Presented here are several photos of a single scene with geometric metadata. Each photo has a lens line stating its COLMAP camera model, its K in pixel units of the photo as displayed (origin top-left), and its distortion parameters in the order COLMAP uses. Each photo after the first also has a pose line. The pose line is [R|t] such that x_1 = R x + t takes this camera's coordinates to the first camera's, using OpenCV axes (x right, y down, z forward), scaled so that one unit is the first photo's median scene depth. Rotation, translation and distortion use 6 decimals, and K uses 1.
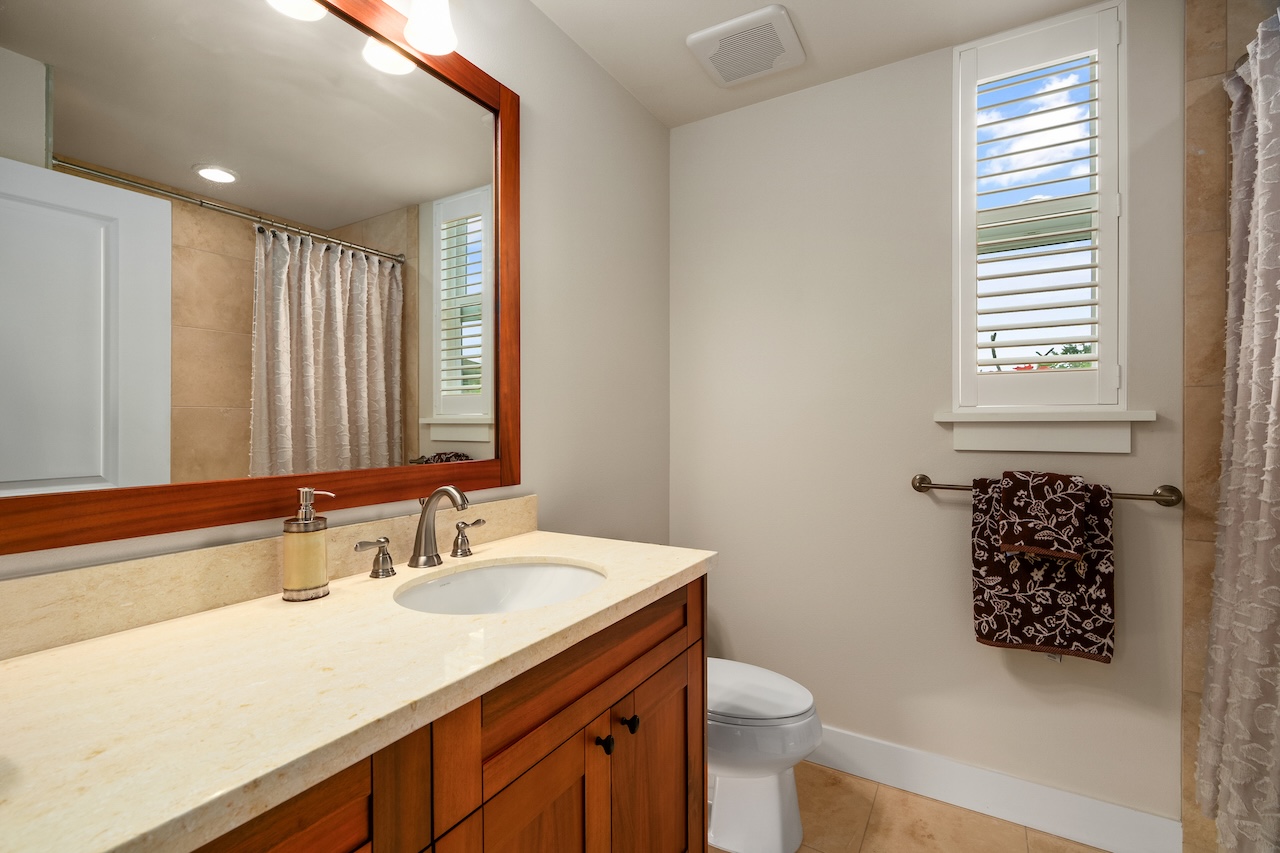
lens RADIAL K [[584.5, 0, 632.2], [0, 584.5, 426.0], [0, 0, 1]] dist [-0.000402, 0.000029]
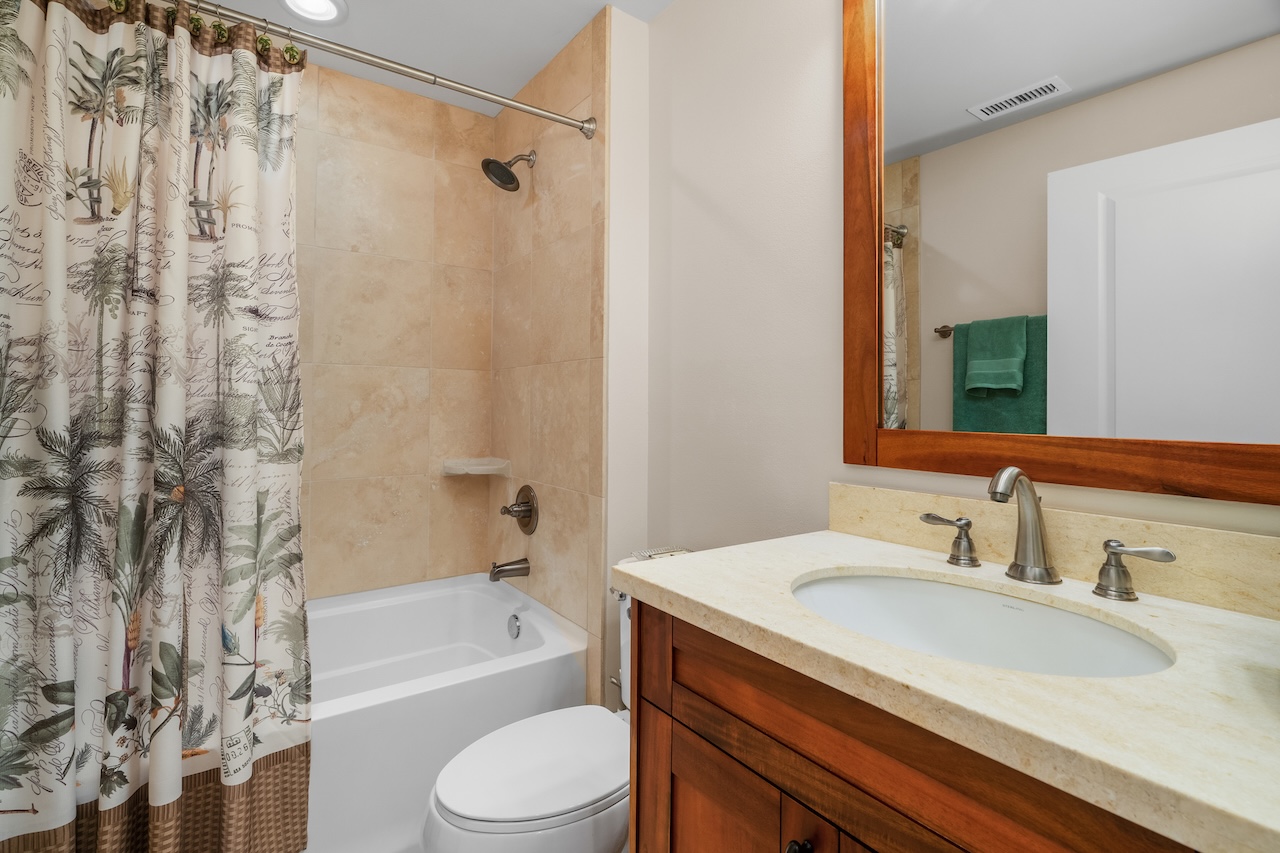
lens RADIAL K [[584.5, 0, 632.2], [0, 584.5, 426.0], [0, 0, 1]] dist [-0.000402, 0.000029]
pose [[-0.412186, 0.022767, -0.910815, 0.511426], [-0.005474, 0.999608, 0.027464, 0.035868], [0.911083, 0.016306, -0.411900, 0.878837]]
